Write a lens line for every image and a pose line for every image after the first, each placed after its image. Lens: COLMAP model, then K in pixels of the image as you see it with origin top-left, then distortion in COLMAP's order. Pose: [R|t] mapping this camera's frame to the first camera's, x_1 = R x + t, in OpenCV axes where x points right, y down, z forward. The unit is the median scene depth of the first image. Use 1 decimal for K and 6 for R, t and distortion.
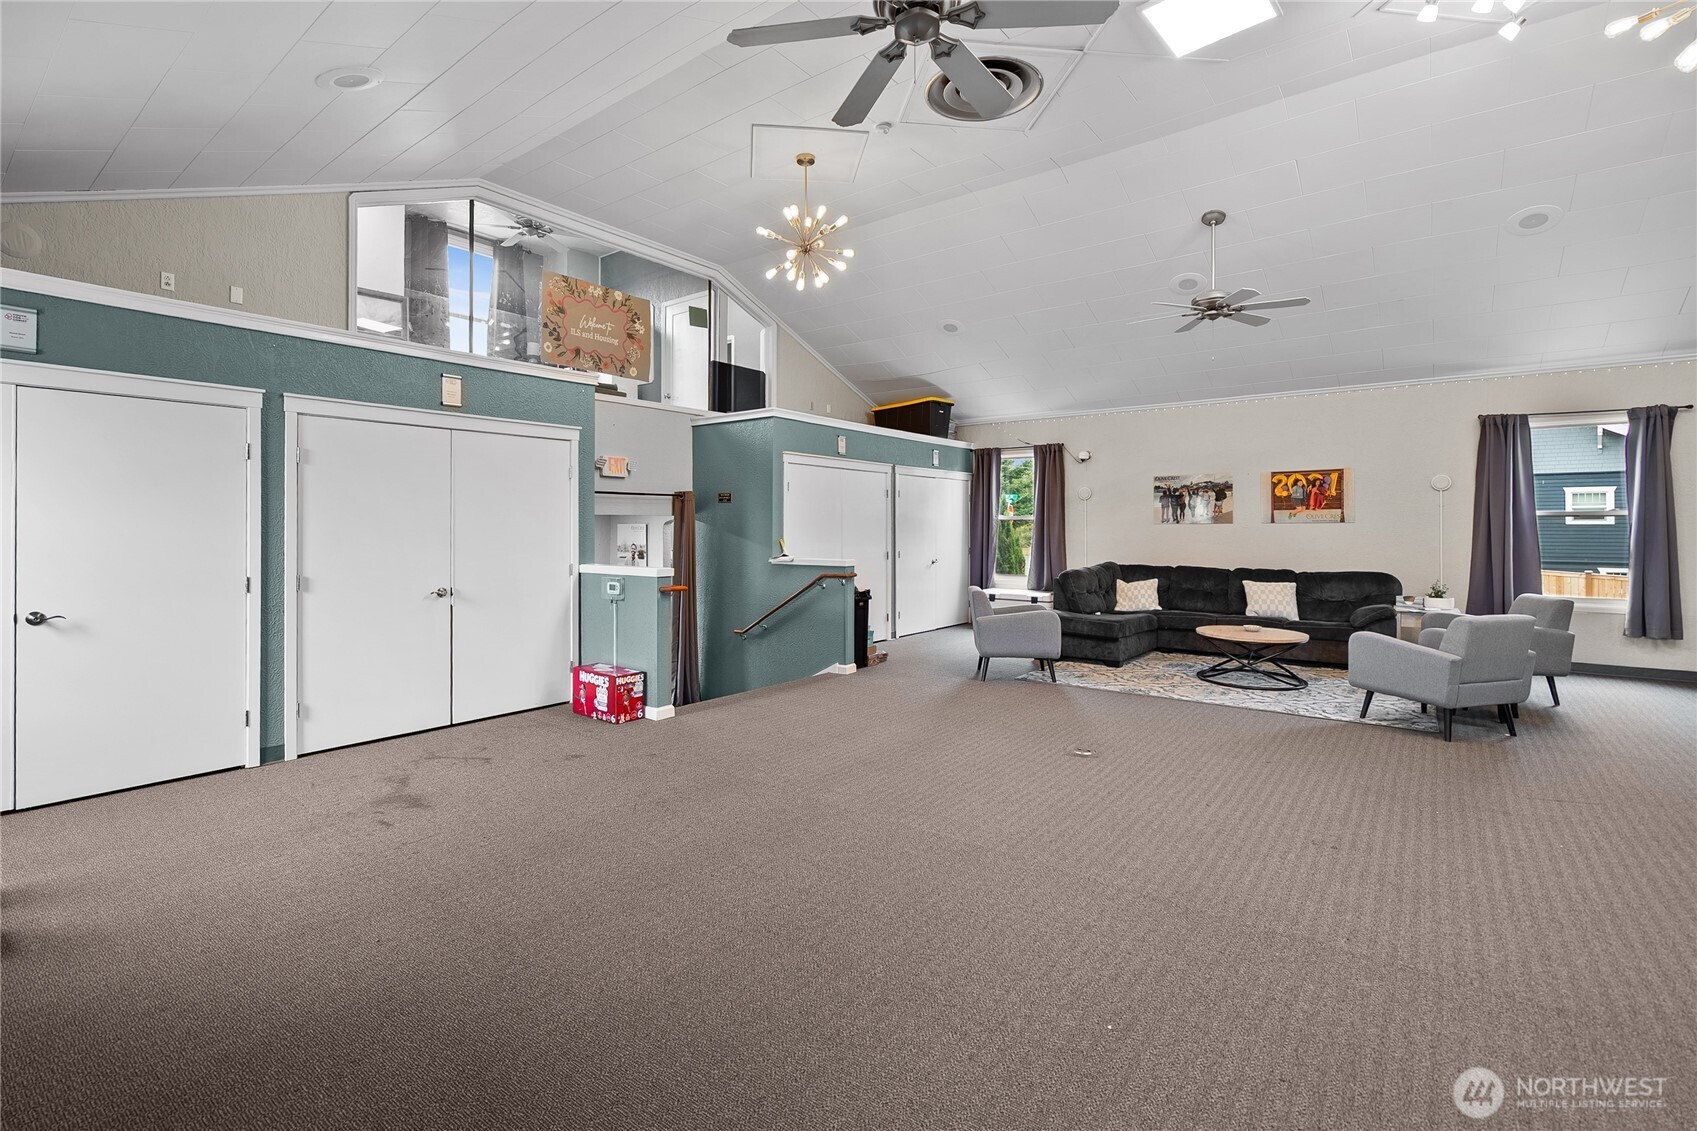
lens RADIAL K [[765.8, 0, 824.9], [0, 765.8, 528.5], [0, 0, 1]] dist [-0.003746, -0.000278]
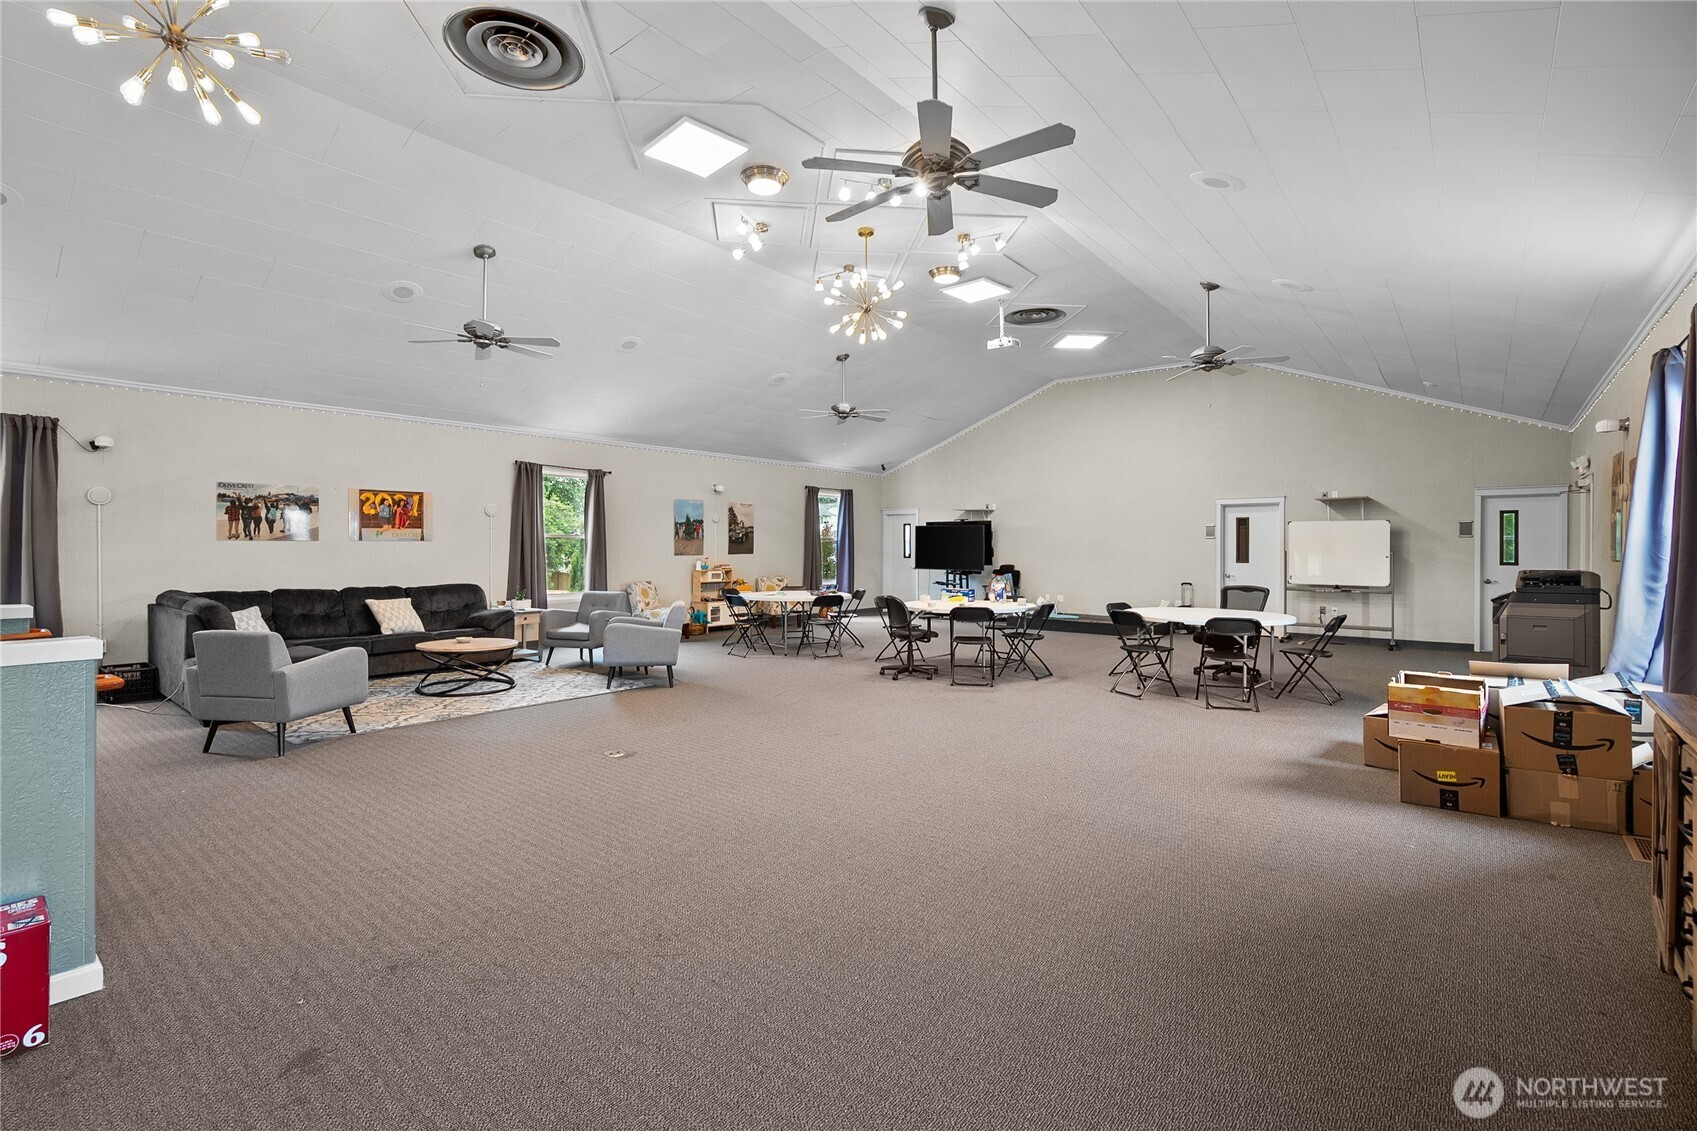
lens RADIAL K [[771.2, 0, 836.6], [0, 771.2, 553.8], [0, 0, 1]] dist [-0.000294, 0.000404]
pose [[0.034326, -0.009791, 0.999363, -0.396024], [-0.001349, 0.999951, 0.009843, -0.000905], [-0.999410, -0.001686, 0.034311, 0.350495]]
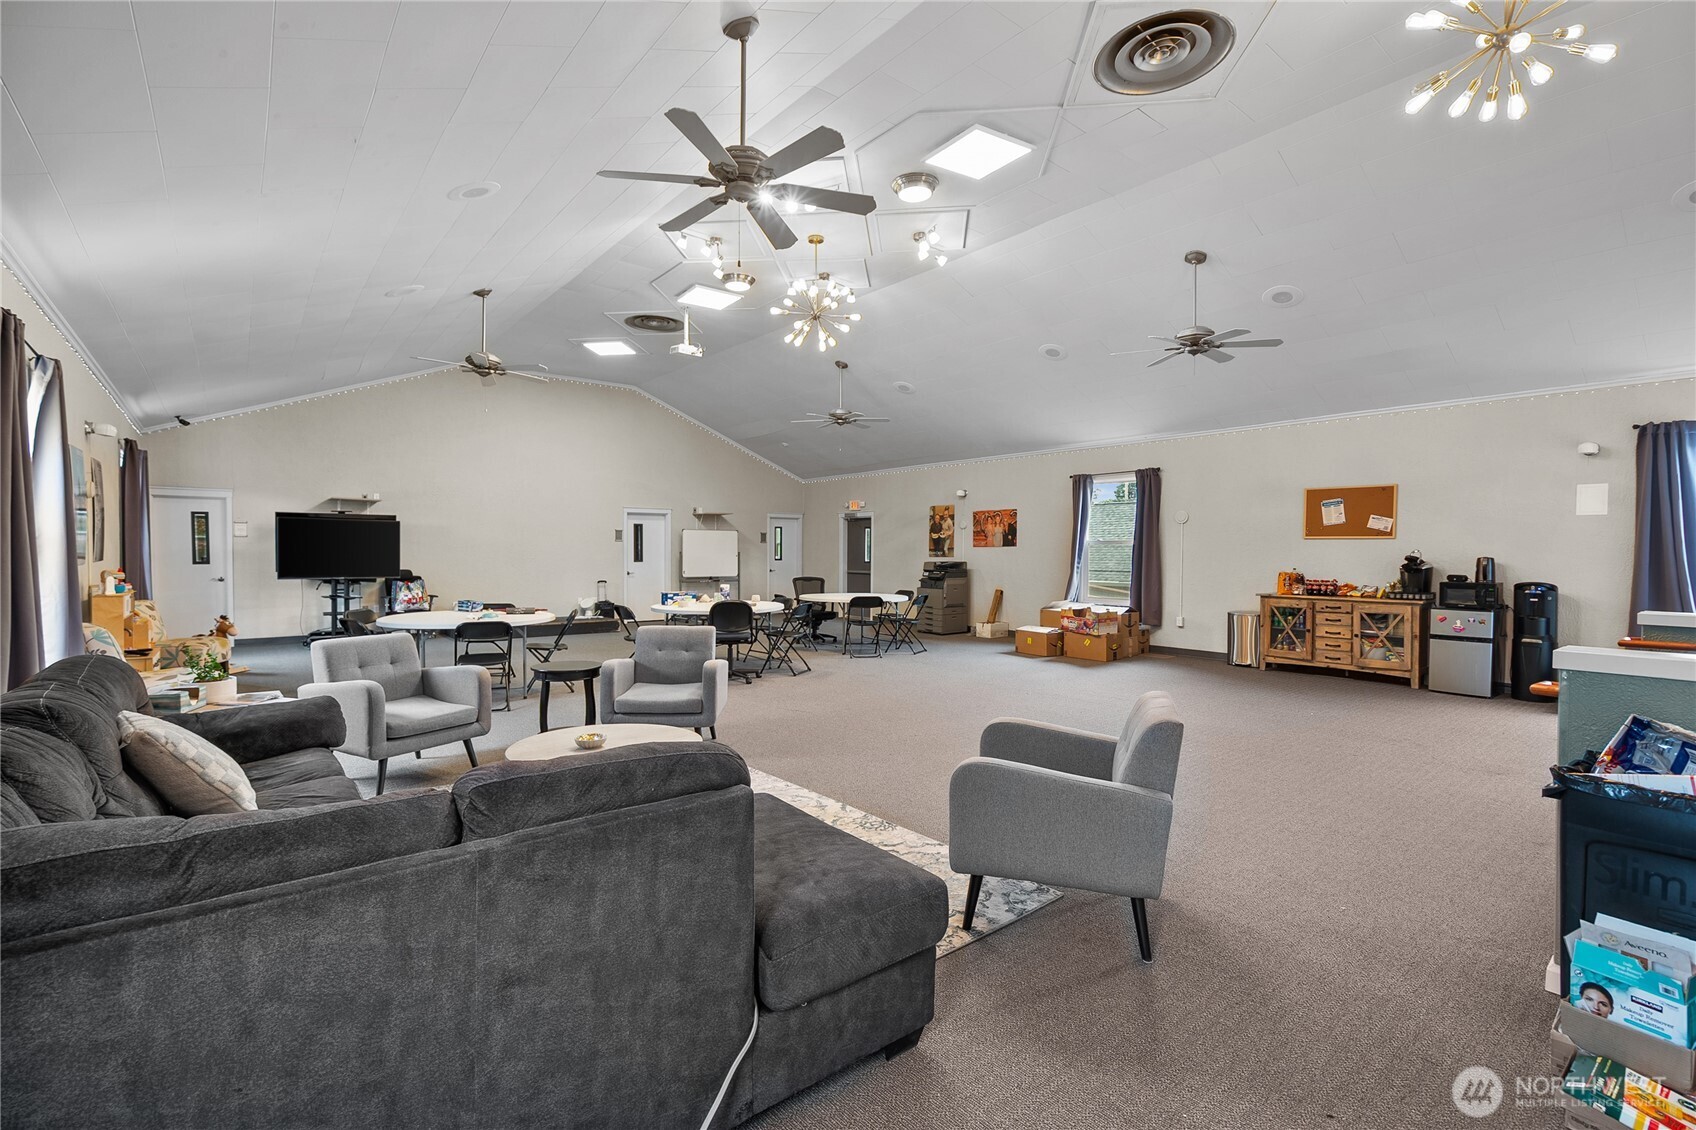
lens RADIAL K [[761.2, 0, 828.5], [0, 761.2, 571.4], [0, 0, 1]] dist [-0.001838, 0.000116]
pose [[-0.970496, -0.011432, 0.240847, 0.220460], [-0.004855, 0.999599, 0.027886, 0.000419], [-0.241069, 0.025894, -0.970162, 1.160520]]
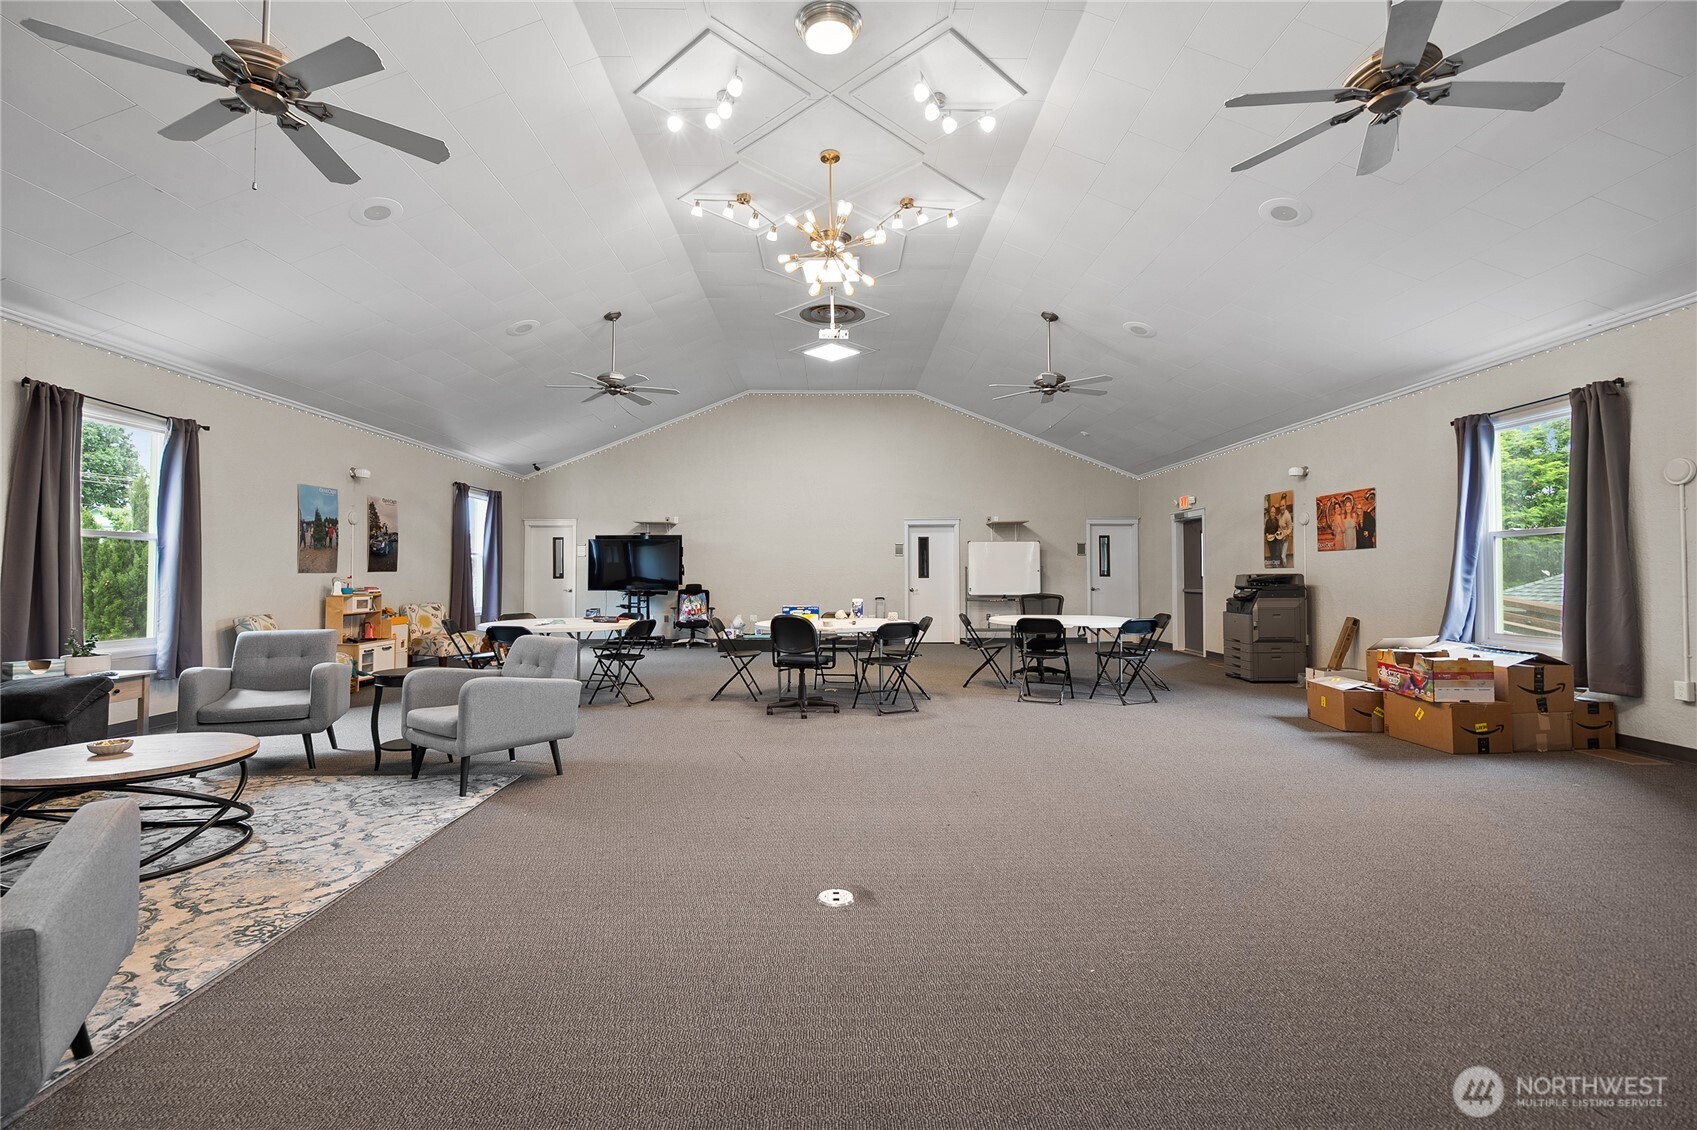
lens RADIAL K [[760.4, 0, 832.8], [0, 760.4, 562.9], [0, 0, 1]] dist [-0.000946, 0.000470]
pose [[-0.615876, 0.012906, 0.787738, -0.071271], [0.002801, 0.999895, -0.014193, 0.019097], [-0.787838, -0.006535, -0.615847, 0.746408]]
